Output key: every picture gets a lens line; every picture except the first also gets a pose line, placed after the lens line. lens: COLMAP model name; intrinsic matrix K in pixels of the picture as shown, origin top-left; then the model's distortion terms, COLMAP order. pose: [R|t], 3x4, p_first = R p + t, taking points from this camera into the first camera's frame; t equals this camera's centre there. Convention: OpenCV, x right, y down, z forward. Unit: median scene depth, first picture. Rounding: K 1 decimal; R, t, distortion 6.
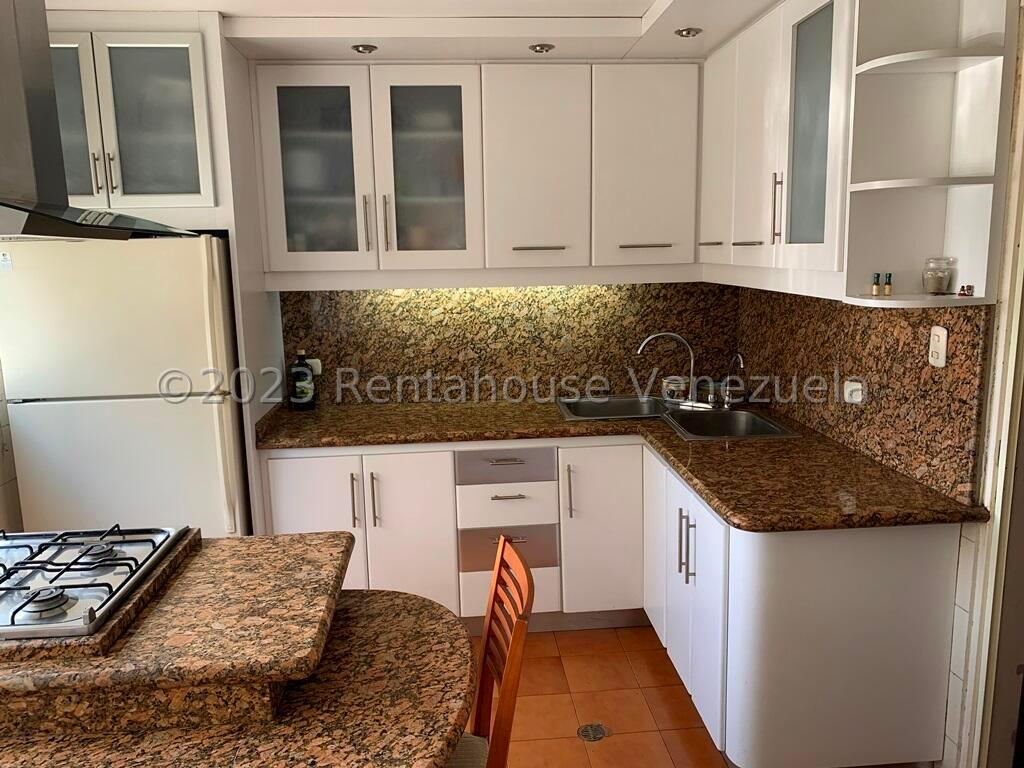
lens RADIAL K [[788.5, 0, 512.0], [0, 788.5, 384.0], [0, 0, 1]] dist [0.027240, 0.000273]
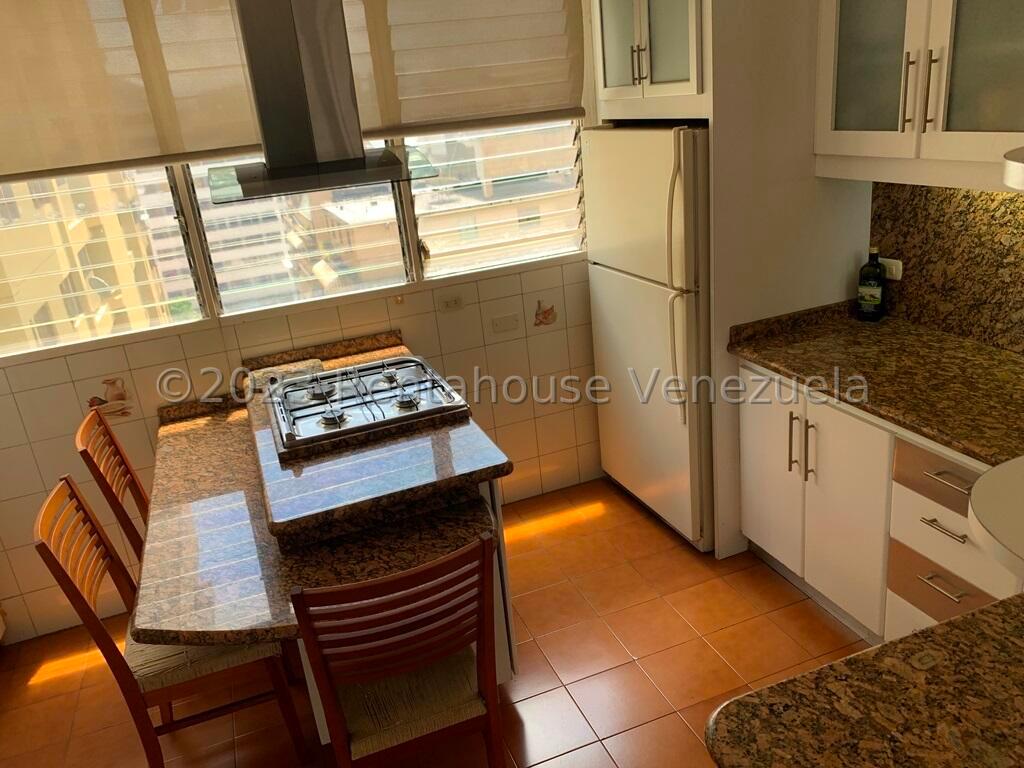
lens RADIAL K [[802.9, 0, 510.2], [0, 802.9, 363.2], [0, 0, 1]] dist [0.008996, 0.003156]
pose [[0.267553, 0.298390, -0.916176, 0.417136], [-0.065009, 0.954265, 0.291810, -0.143285], [0.961347, -0.018515, 0.274715, 0.405880]]
